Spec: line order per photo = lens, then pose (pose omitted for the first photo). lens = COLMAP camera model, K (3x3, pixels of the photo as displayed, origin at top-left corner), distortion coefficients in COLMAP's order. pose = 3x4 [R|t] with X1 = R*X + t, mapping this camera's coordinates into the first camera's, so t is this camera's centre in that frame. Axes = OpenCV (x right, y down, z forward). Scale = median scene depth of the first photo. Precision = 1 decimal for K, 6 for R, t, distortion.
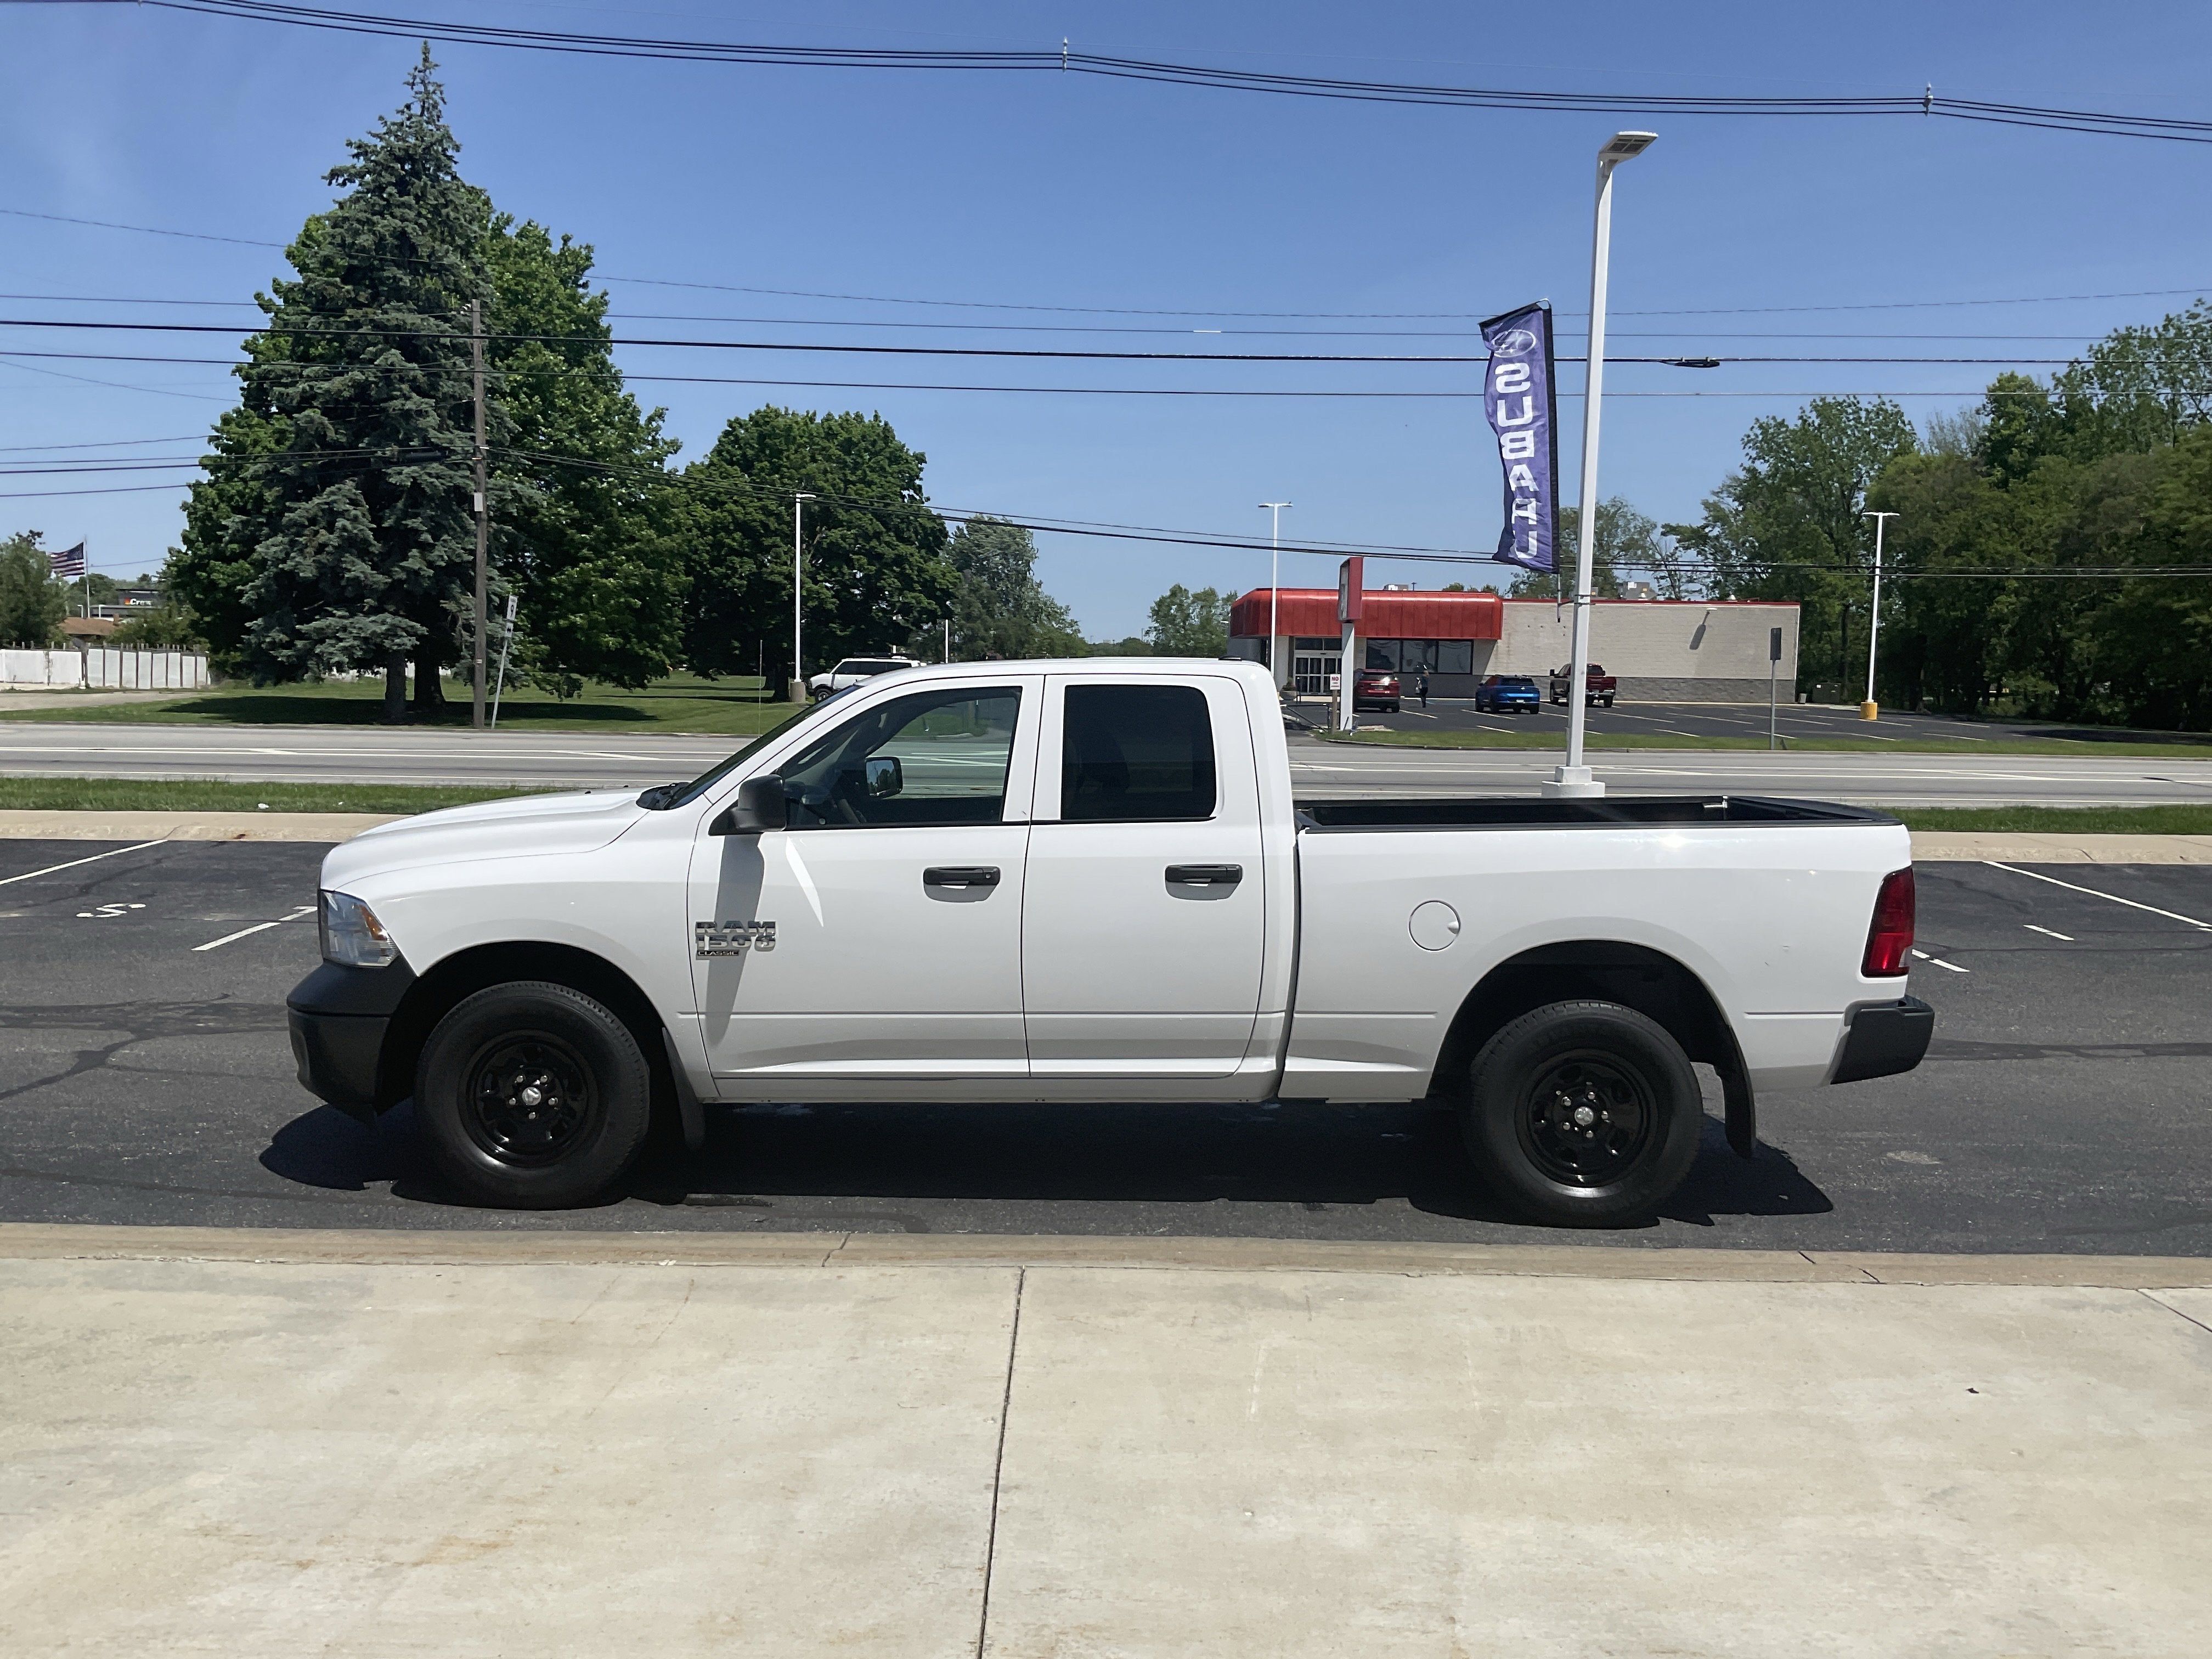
lens RADIAL K [[1820.0, 0, 1101.6], [0, 1820.0, 823.0], [0, 0, 1]] dist [0.047586, -0.100917]
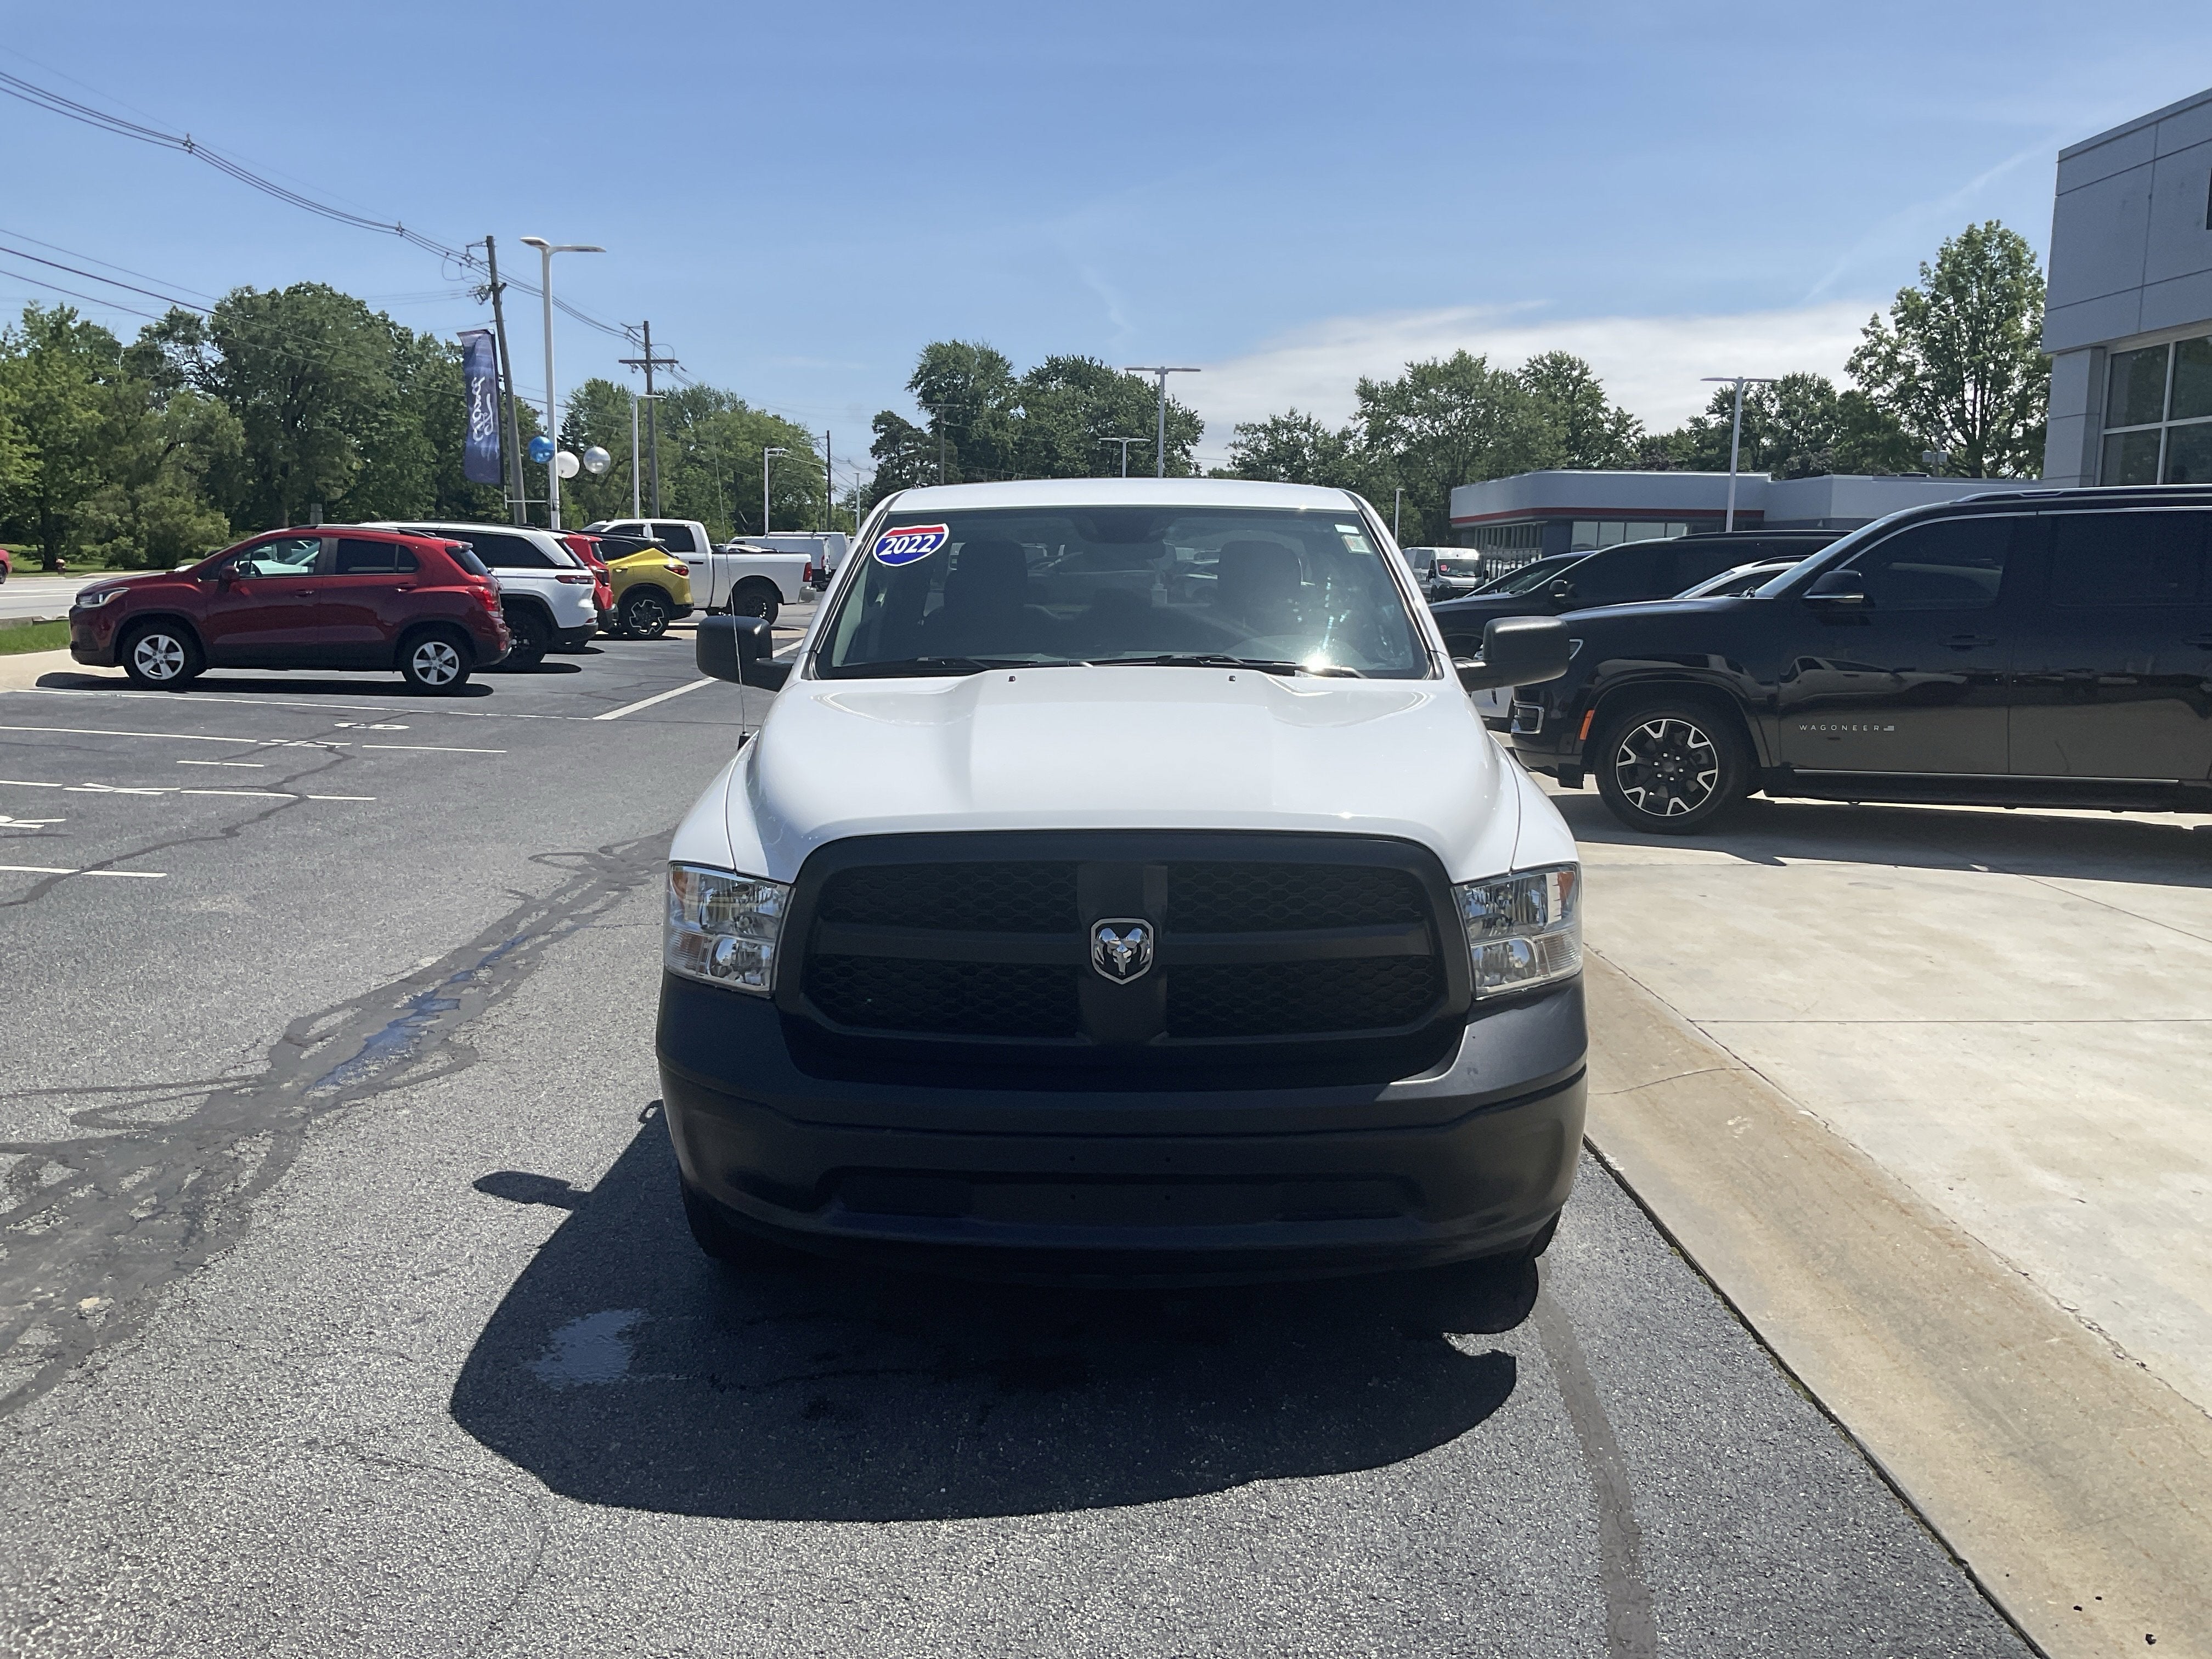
lens RADIAL K [[1819.9, 0, 1093.9], [0, 1819.9, 857.0], [0, 0, 1]] dist [0.057737, -0.119533]
pose [[-0.003258, -0.176523, 0.984291, -0.993482], [0.062079, 0.982362, 0.176382, -0.075879], [-0.998066, 0.061679, 0.007758, 1.152879]]
